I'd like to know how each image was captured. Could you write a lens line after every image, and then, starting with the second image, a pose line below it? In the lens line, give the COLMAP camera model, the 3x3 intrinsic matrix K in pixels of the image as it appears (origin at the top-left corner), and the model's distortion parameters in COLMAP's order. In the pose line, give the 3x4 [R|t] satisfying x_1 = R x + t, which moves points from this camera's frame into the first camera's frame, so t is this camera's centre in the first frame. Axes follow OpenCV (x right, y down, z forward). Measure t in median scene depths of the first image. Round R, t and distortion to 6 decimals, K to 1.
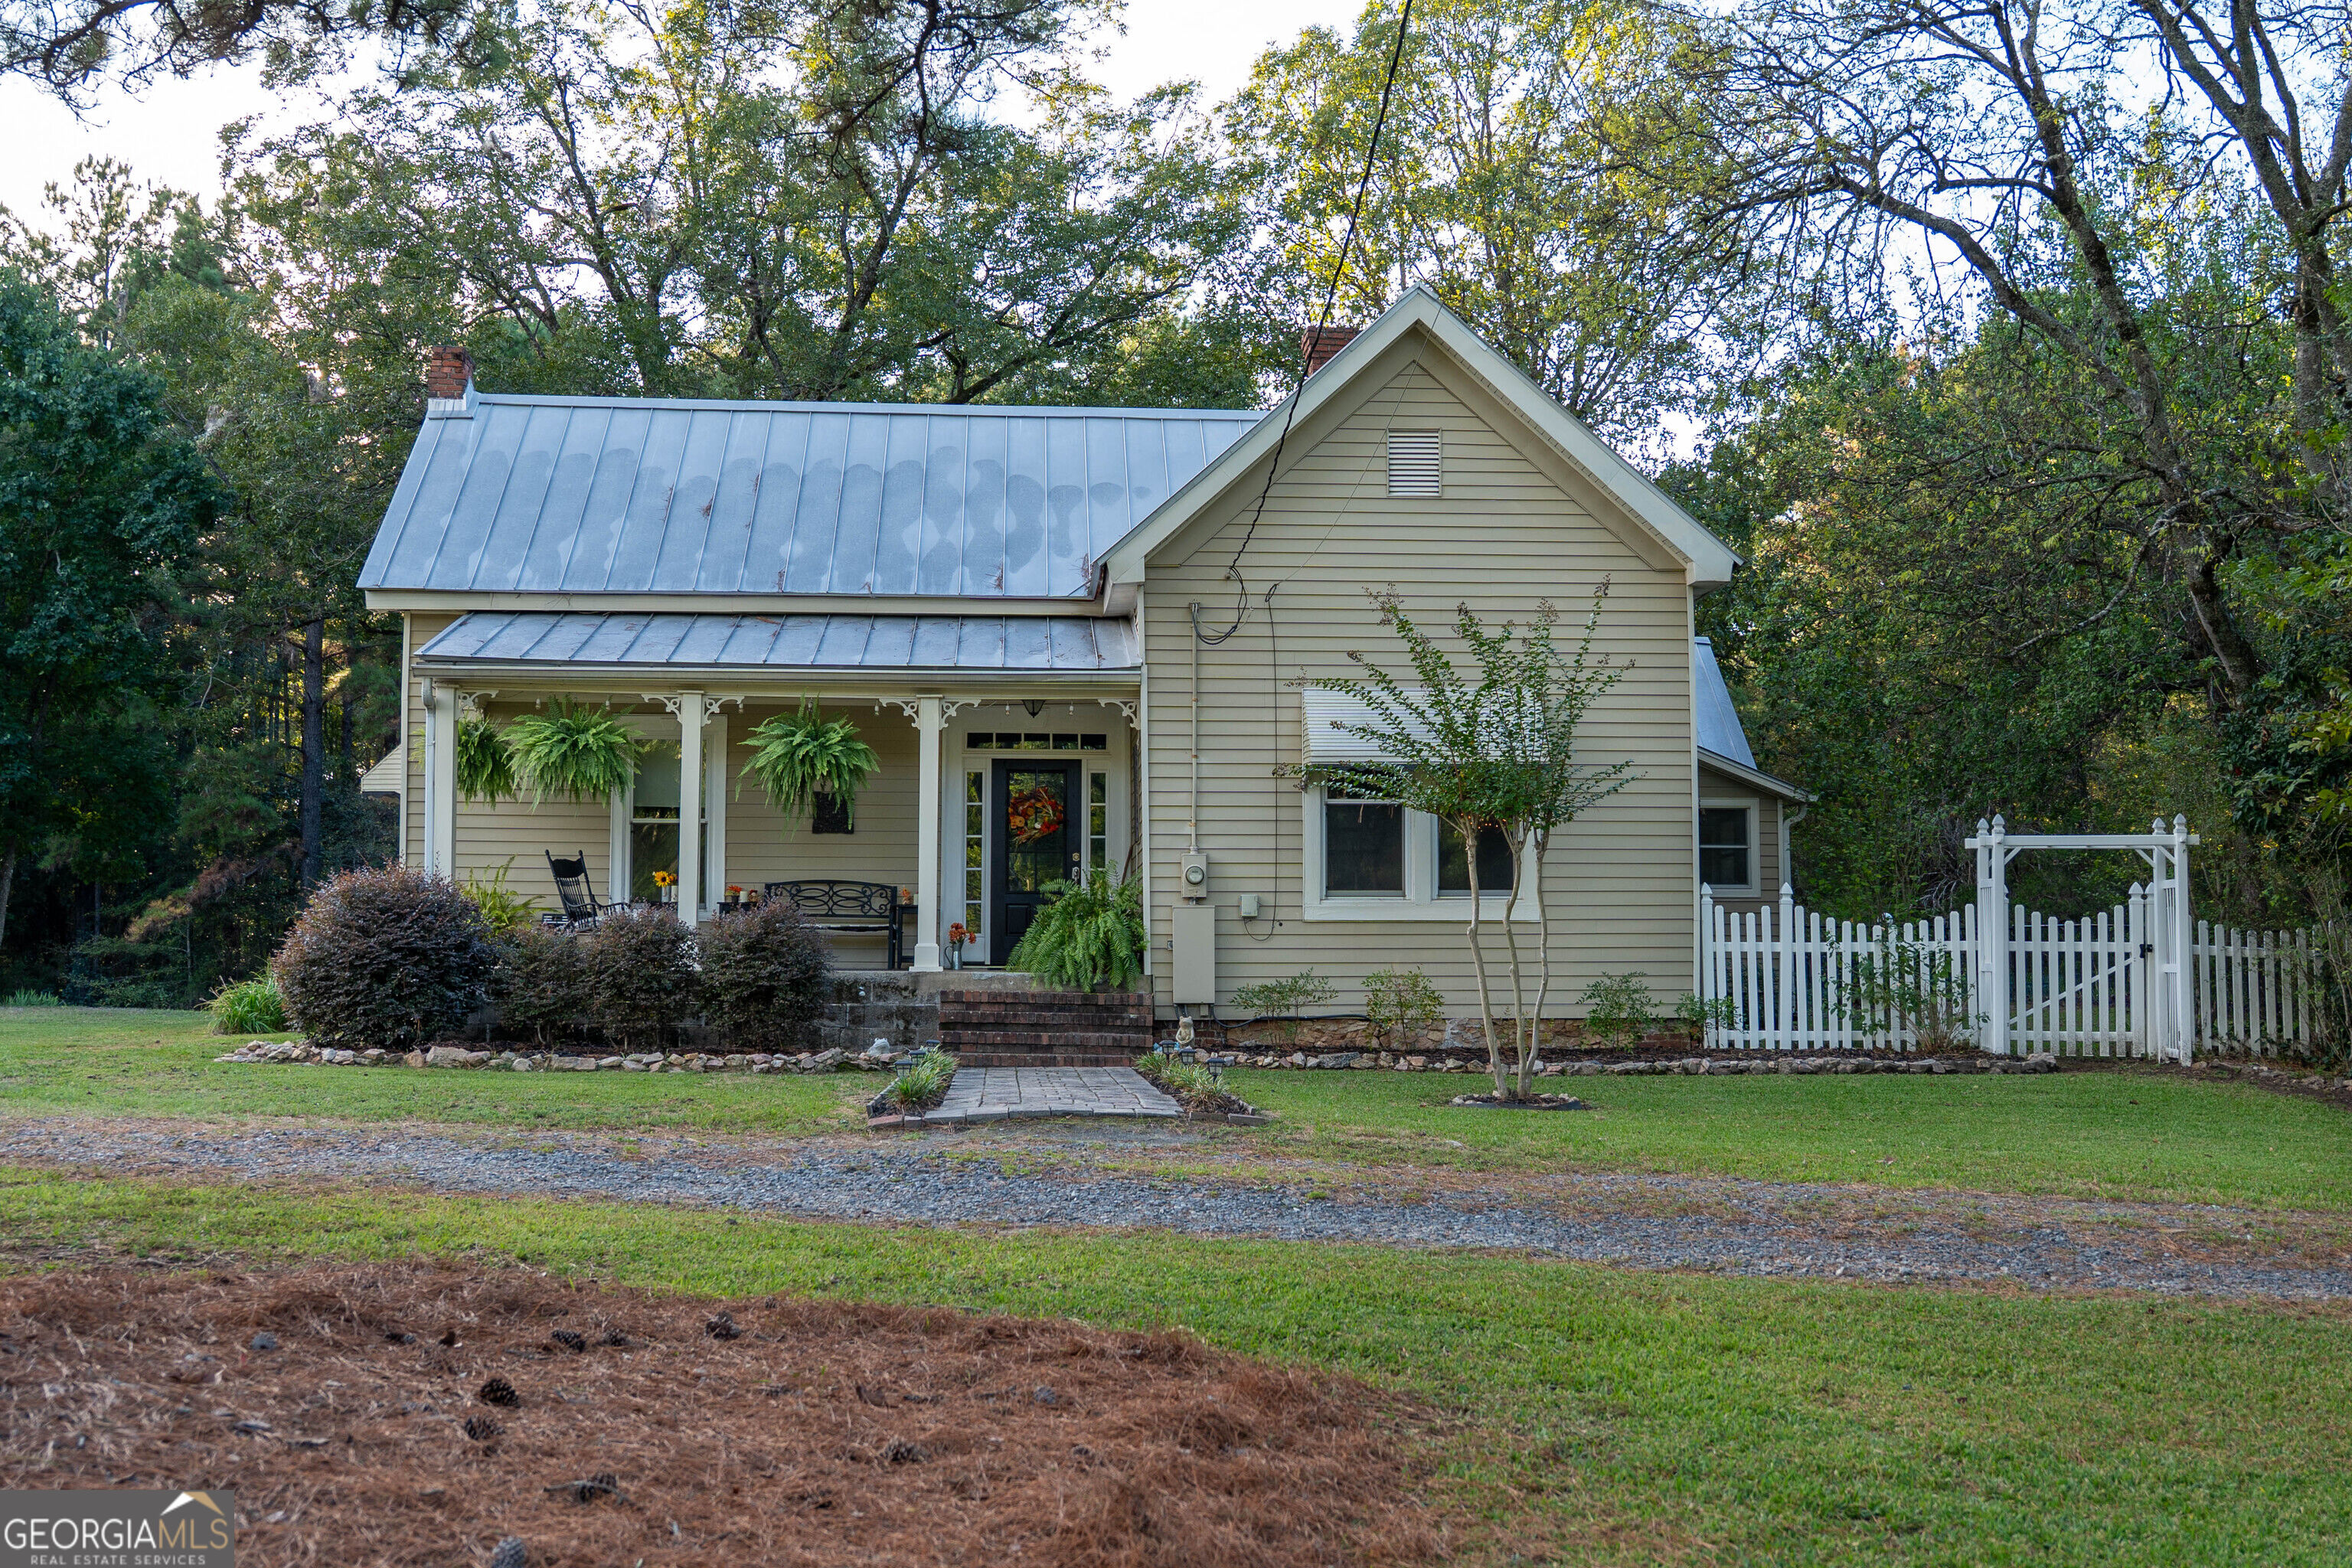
lens RADIAL K [[2434.7, 0, 1200.6], [0, 2434.7, 769.9], [0, 0, 1]] dist [-0.010931, 0.000000]
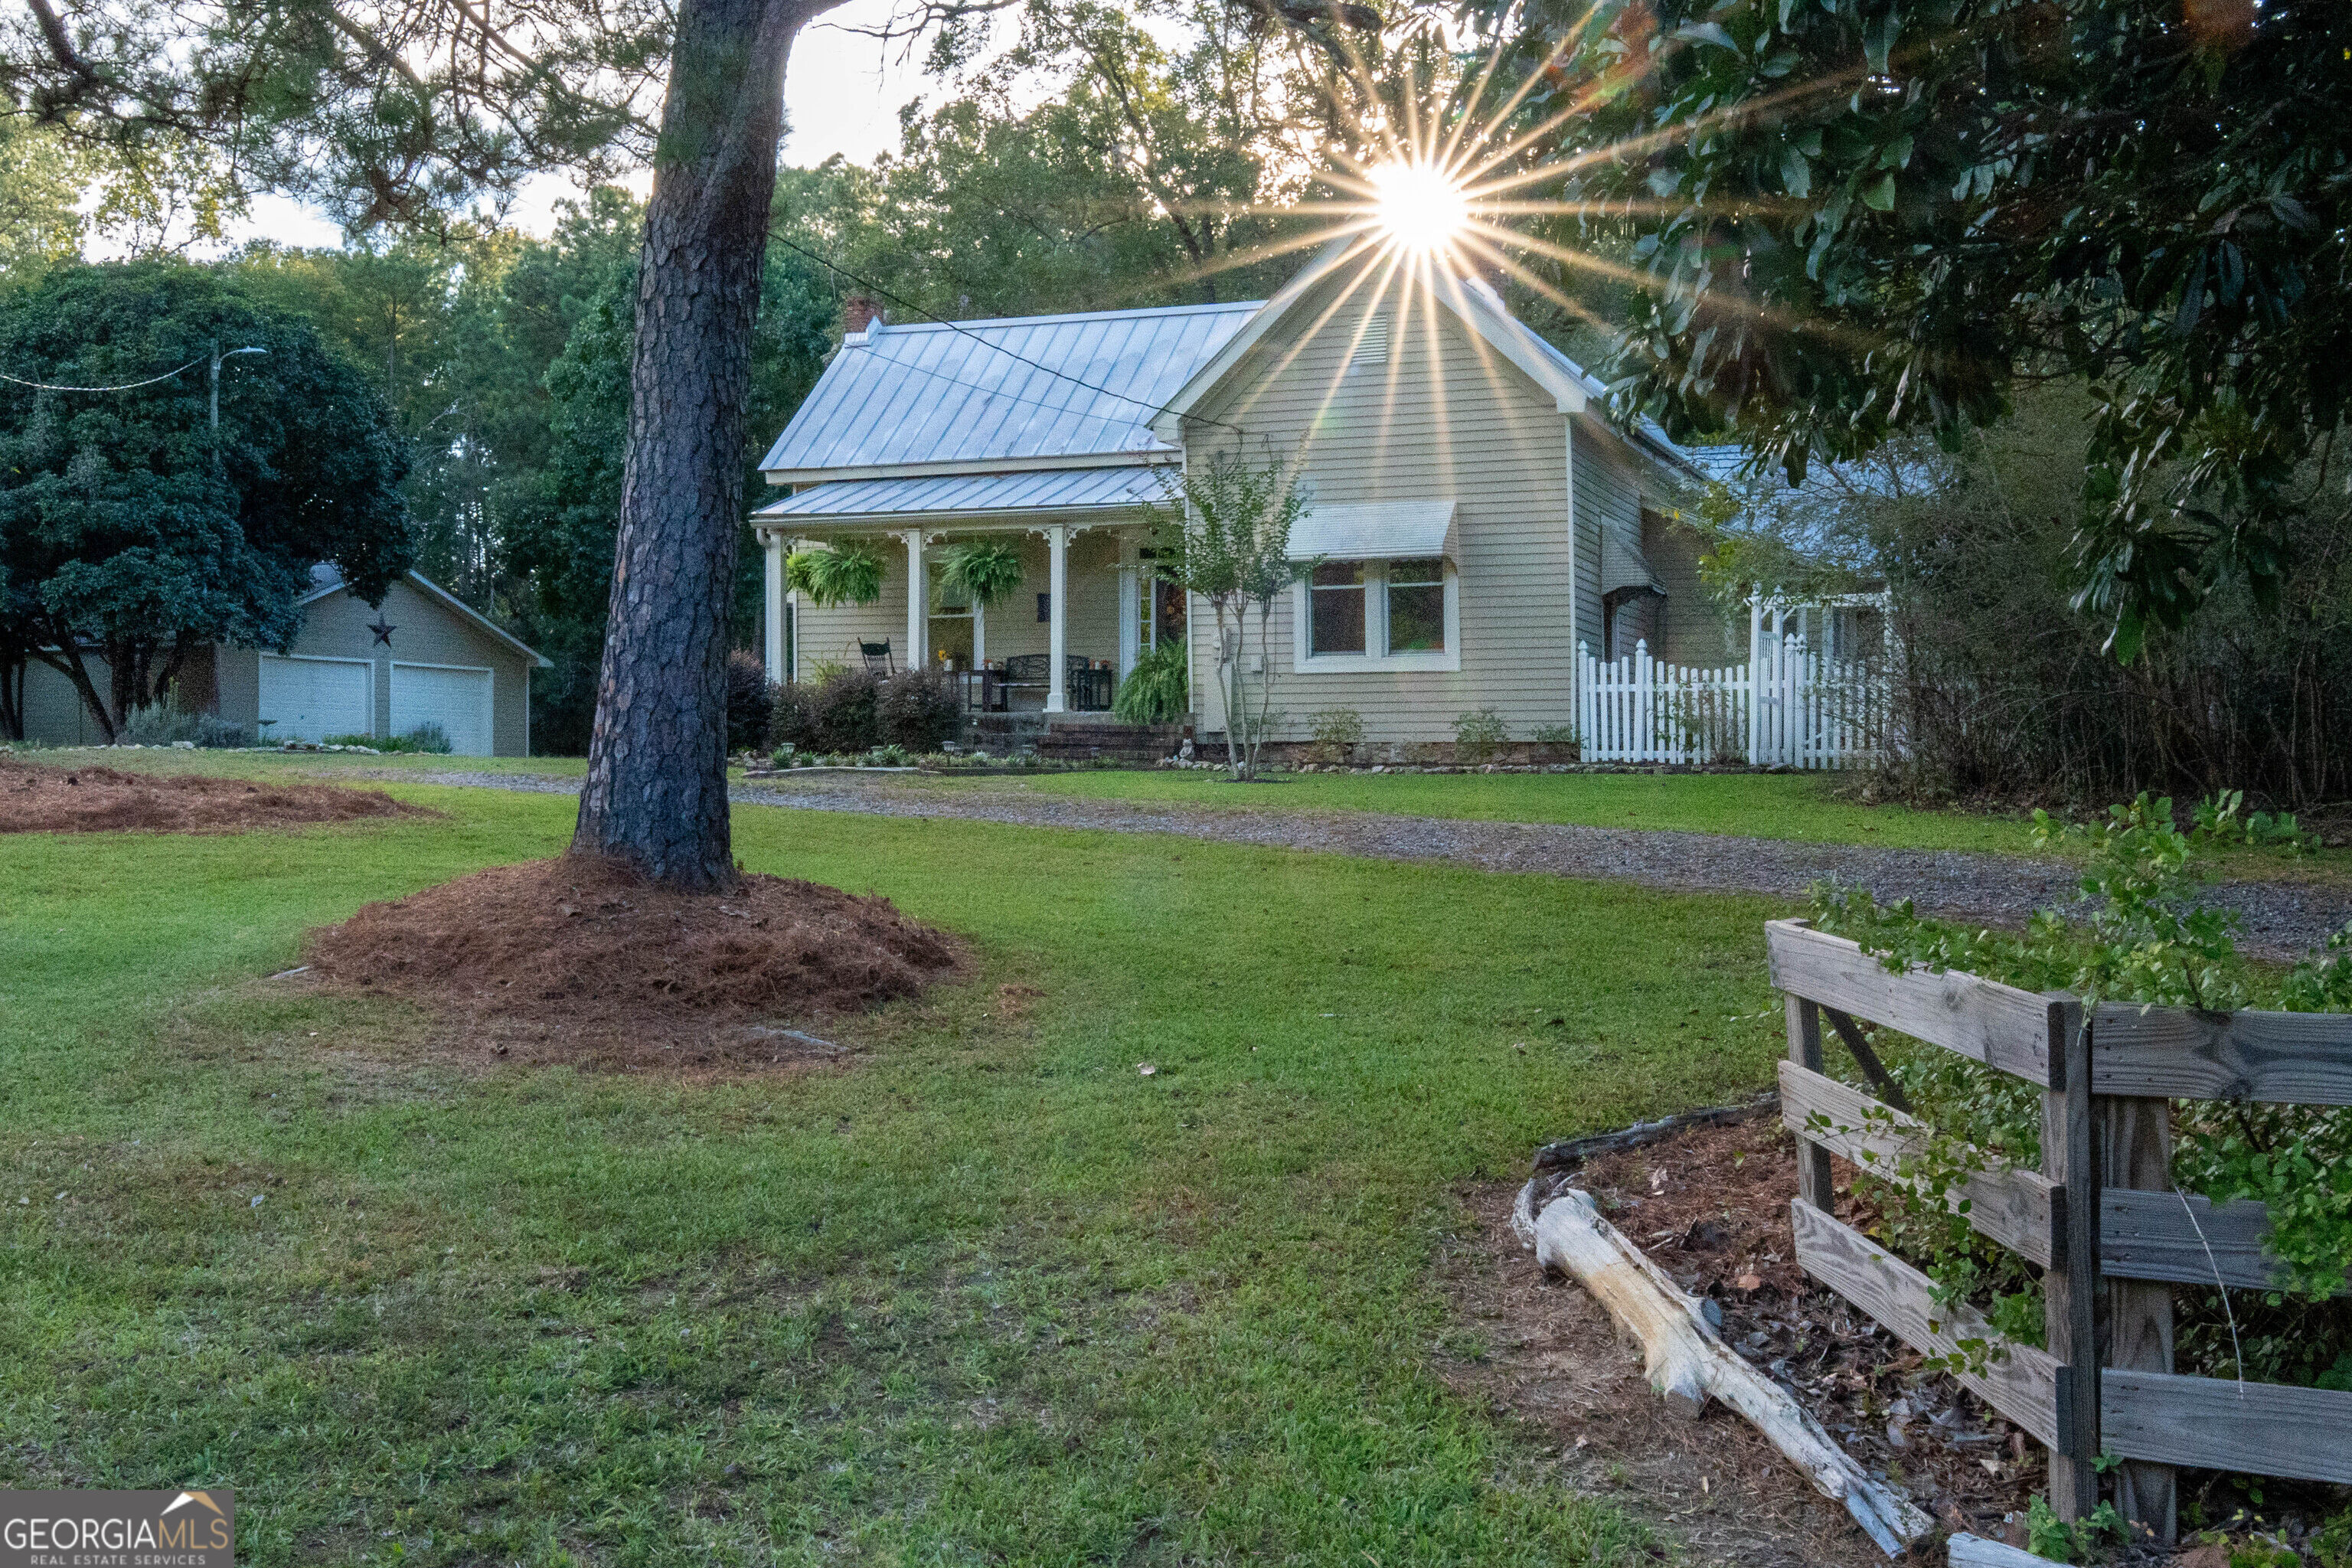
lens RADIAL K [[2434.7, 0, 1191.4], [0, 2434.7, 789.5], [0, 0, 1]] dist [-0.010931, 0.000000]
pose [[0.902413, 0.002776, -0.430864, 0.592349], [0.033007, 0.996595, 0.075552, 0.020247], [0.429607, -0.082401, 0.899249, -0.296965]]
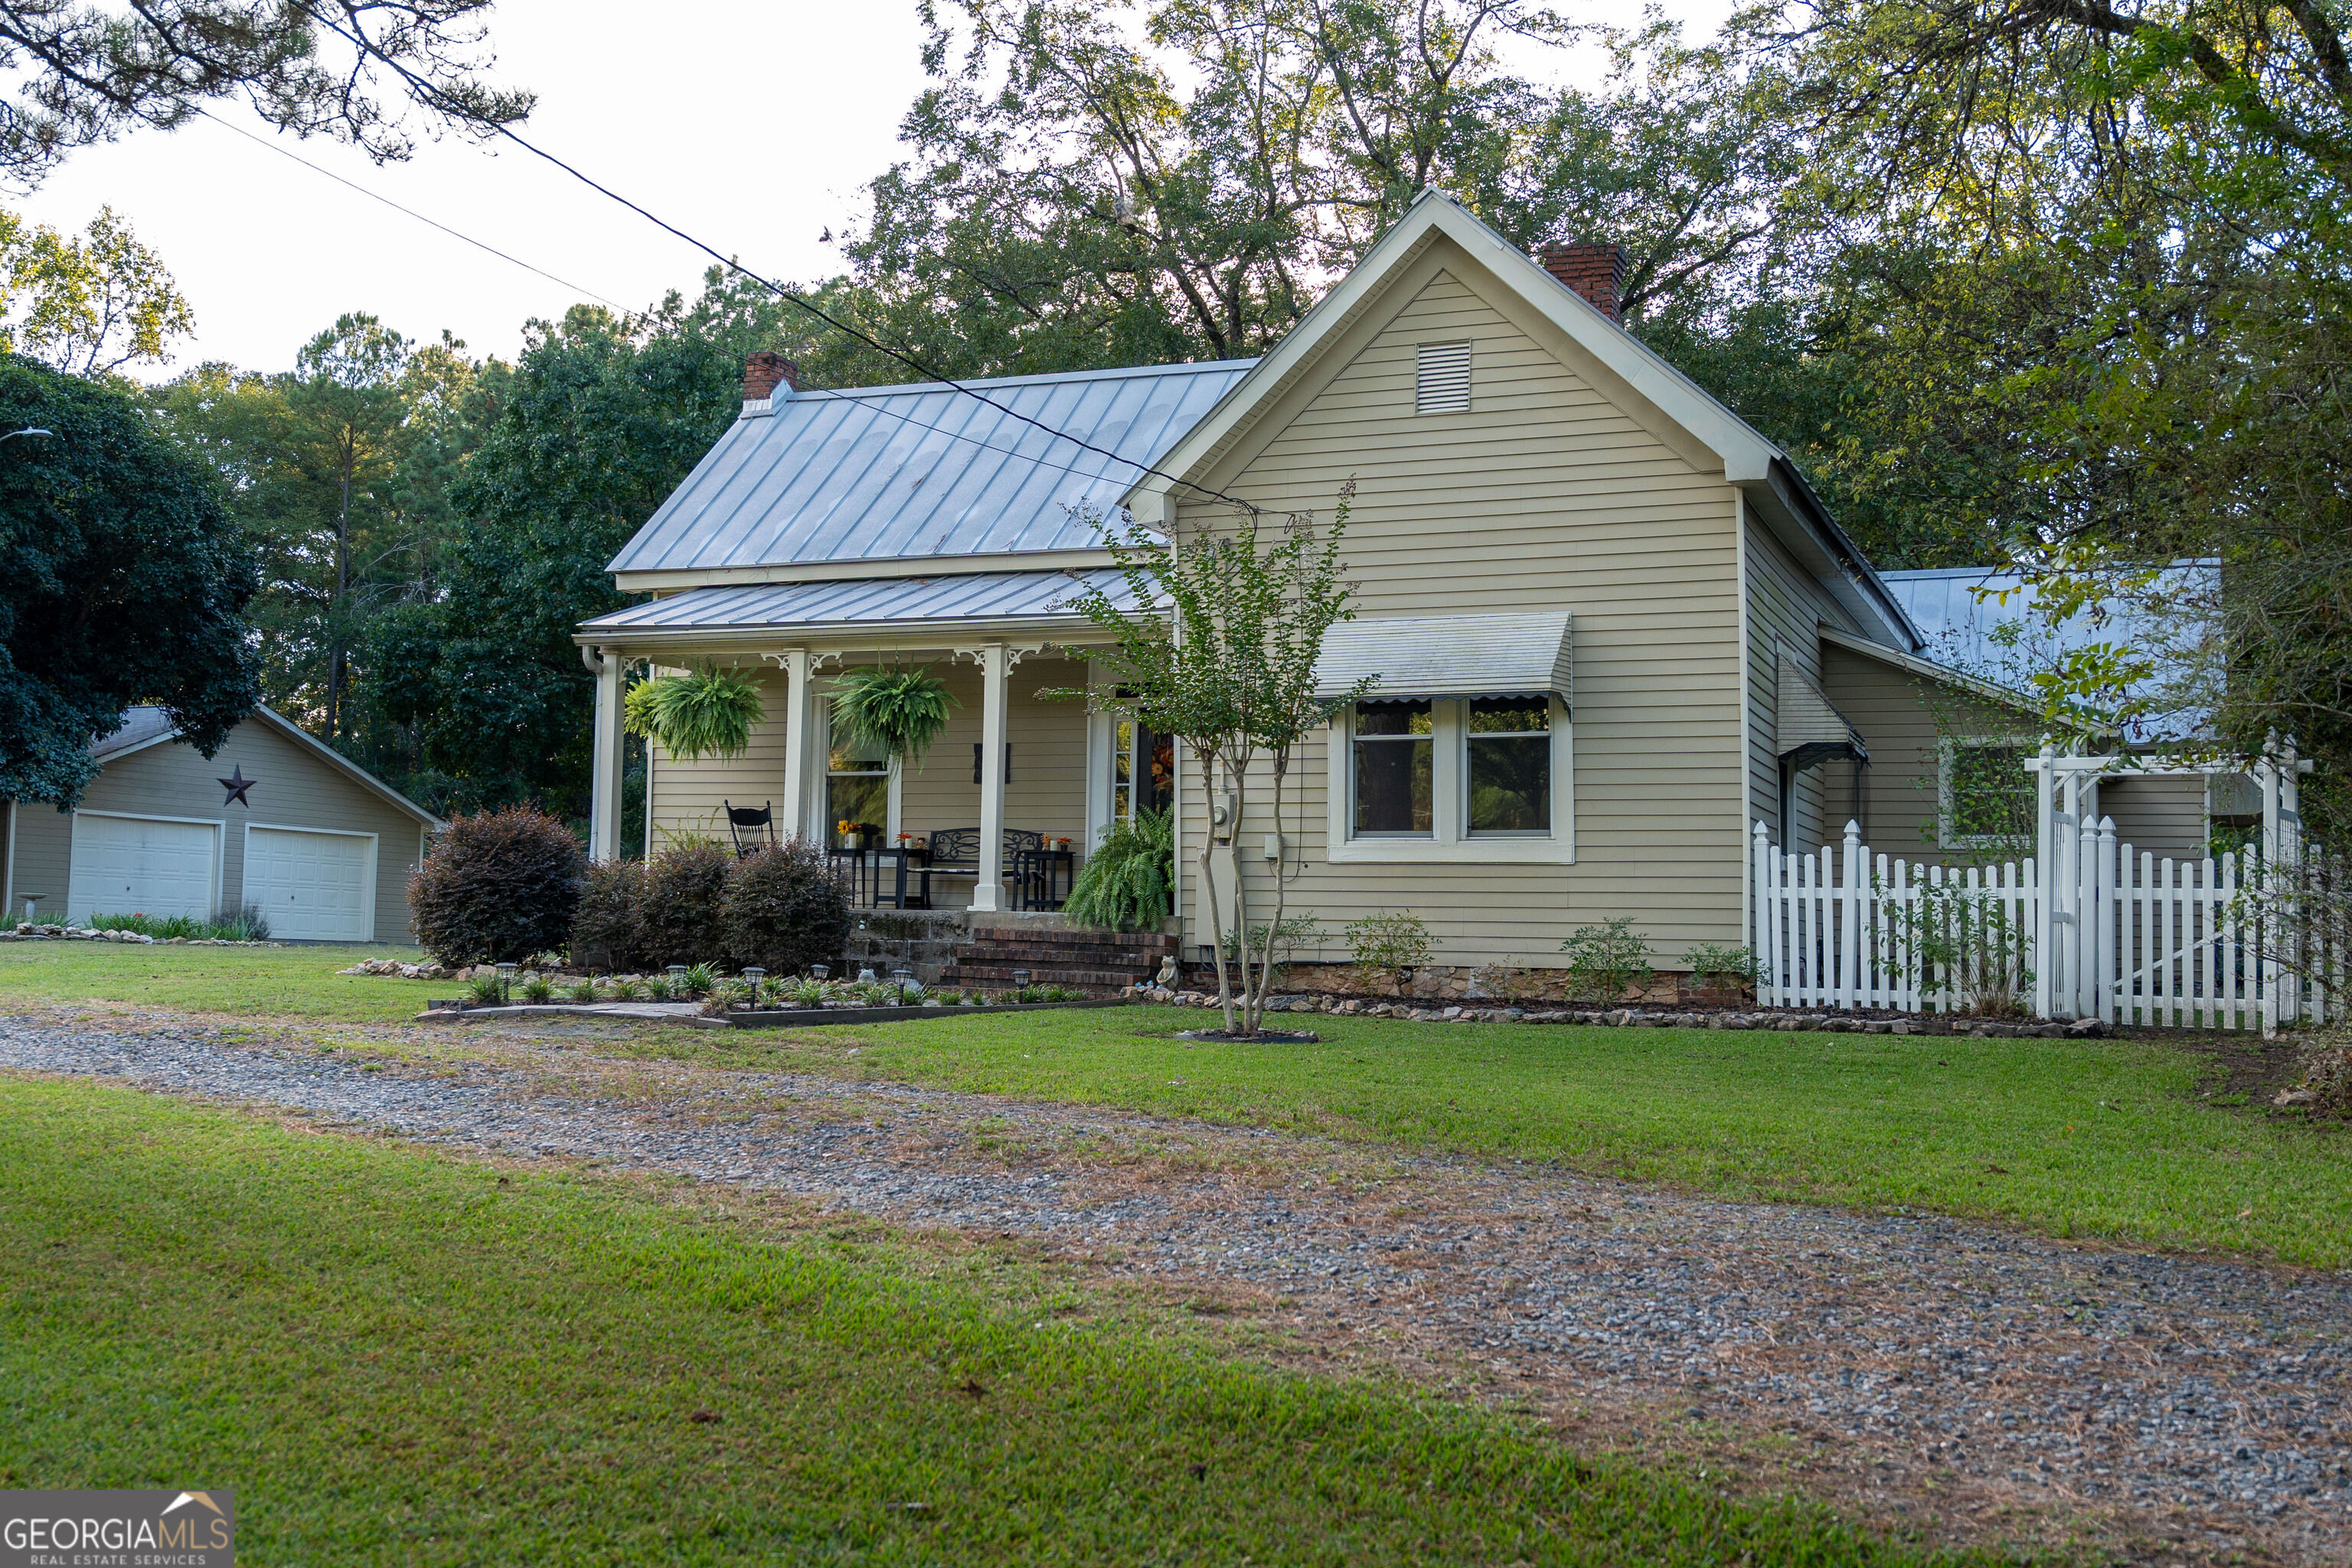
lens RADIAL K [[2434.7, 0, 1177.5], [0, 2434.7, 771.4], [0, 0, 1]] dist [-0.010931, 0.000000]
pose [[0.892153, -0.016695, -0.451425, 0.421841], [0.016198, 0.999856, -0.004964, 0.029661], [0.451443, -0.002884, 0.892295, 0.113256]]
